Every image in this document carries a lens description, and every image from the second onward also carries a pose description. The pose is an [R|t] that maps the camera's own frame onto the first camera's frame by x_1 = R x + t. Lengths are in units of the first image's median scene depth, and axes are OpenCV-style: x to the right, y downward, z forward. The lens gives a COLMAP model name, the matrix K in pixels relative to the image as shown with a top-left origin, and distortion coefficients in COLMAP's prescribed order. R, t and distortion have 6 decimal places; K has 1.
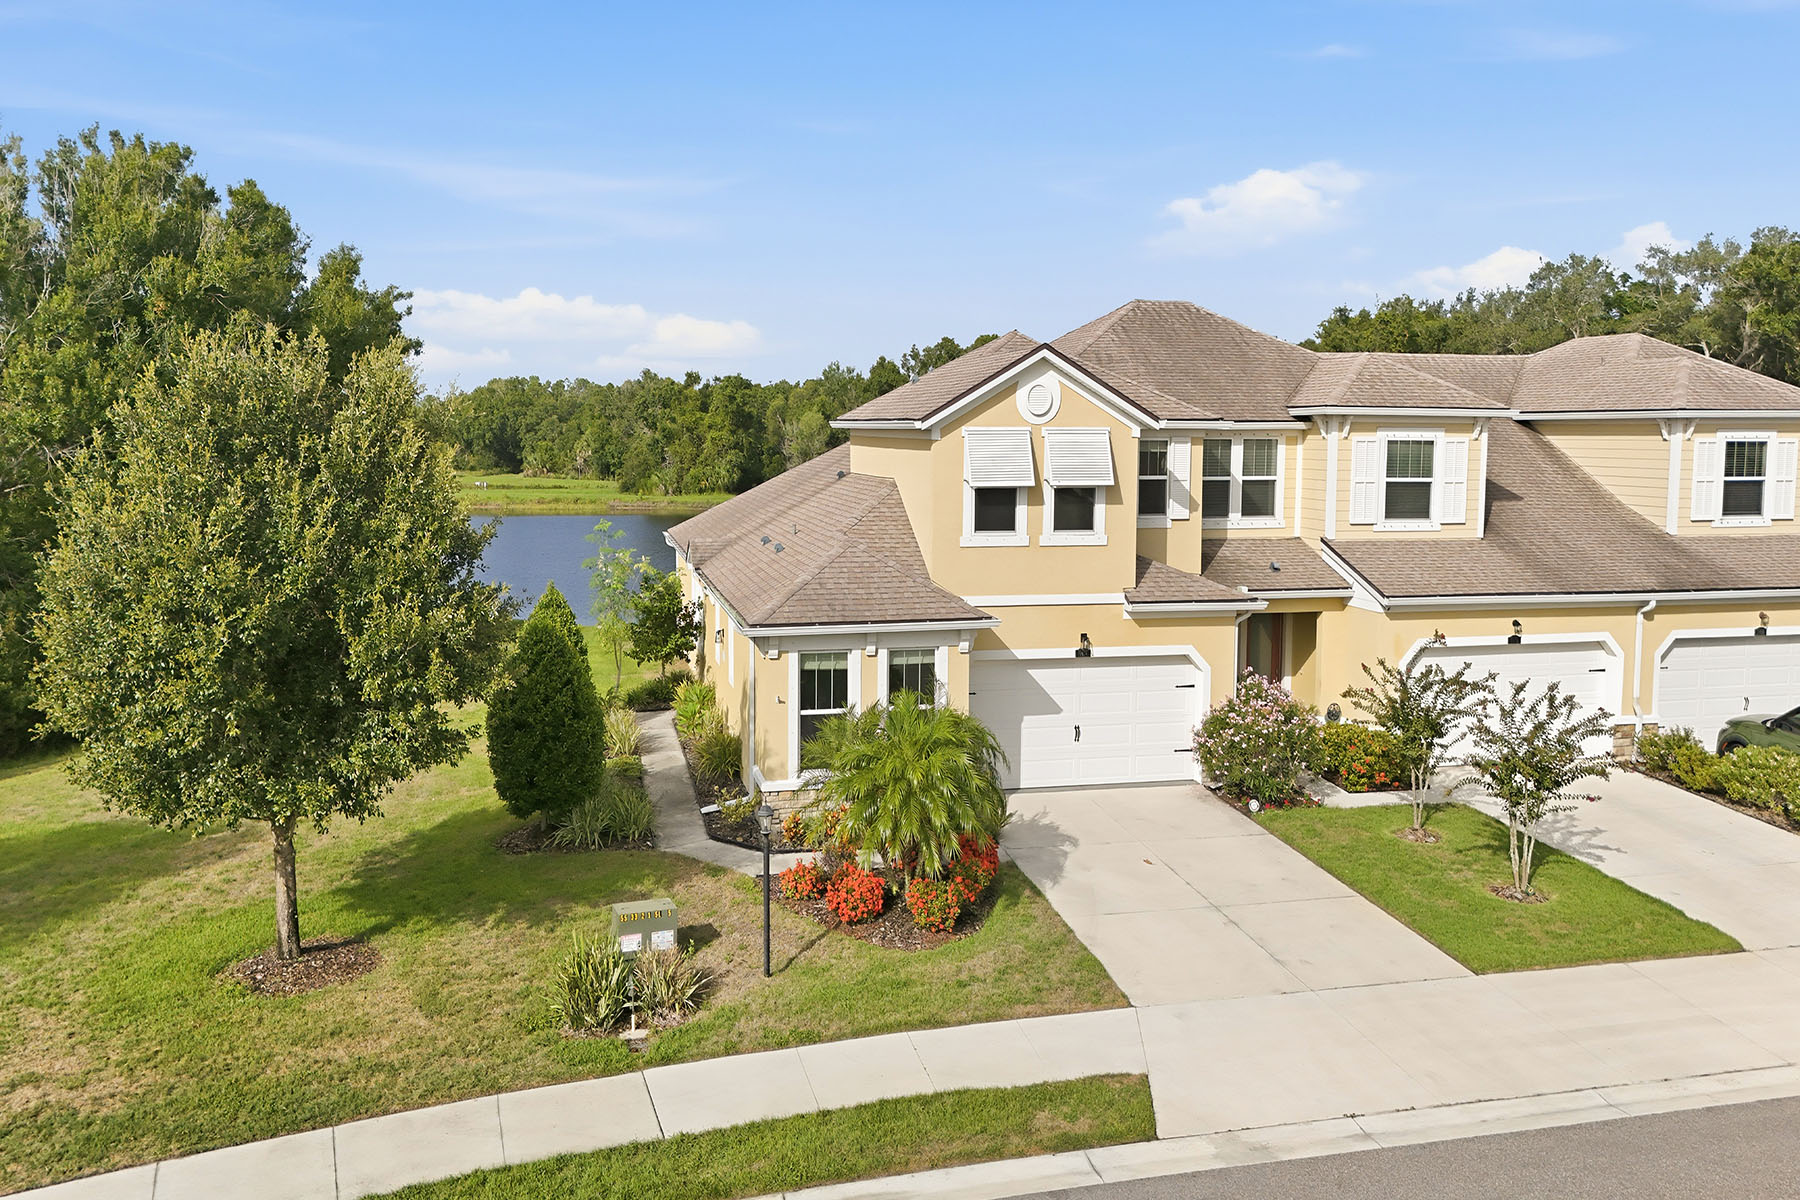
lens RADIAL K [[1329.6, 0, 890.6], [0, 1329.6, 549.2], [0, 0, 1]] dist [0.056110, -0.072724]
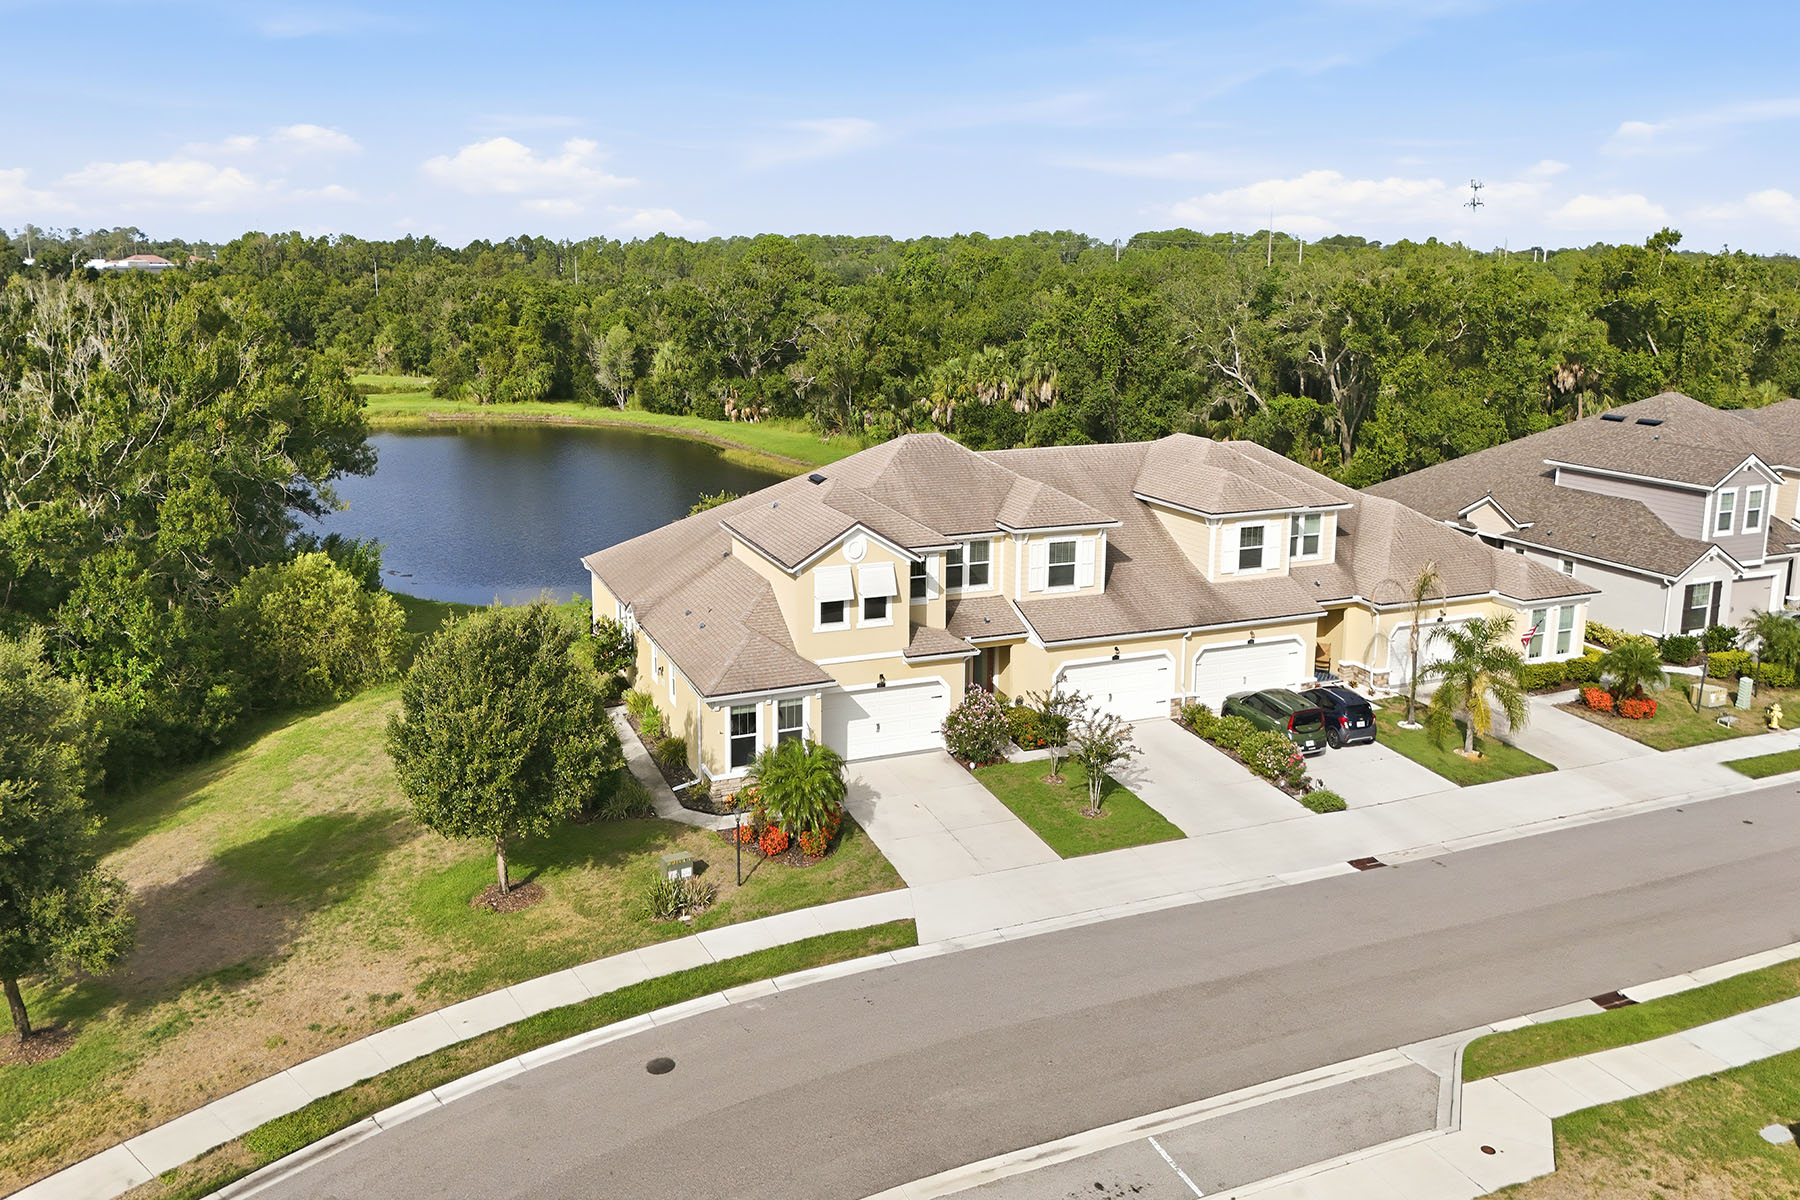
lens RADIAL K [[1322.4, 0, 898.3], [0, 1322.4, 488.5], [0, 0, 1]] dist [0.083410, -0.252863]
pose [[0.985082, -0.023492, 0.170472, -0.142324], [0.010320, 0.996920, 0.077744, -0.355308], [-0.171773, -0.074825, 0.982291, -0.807200]]
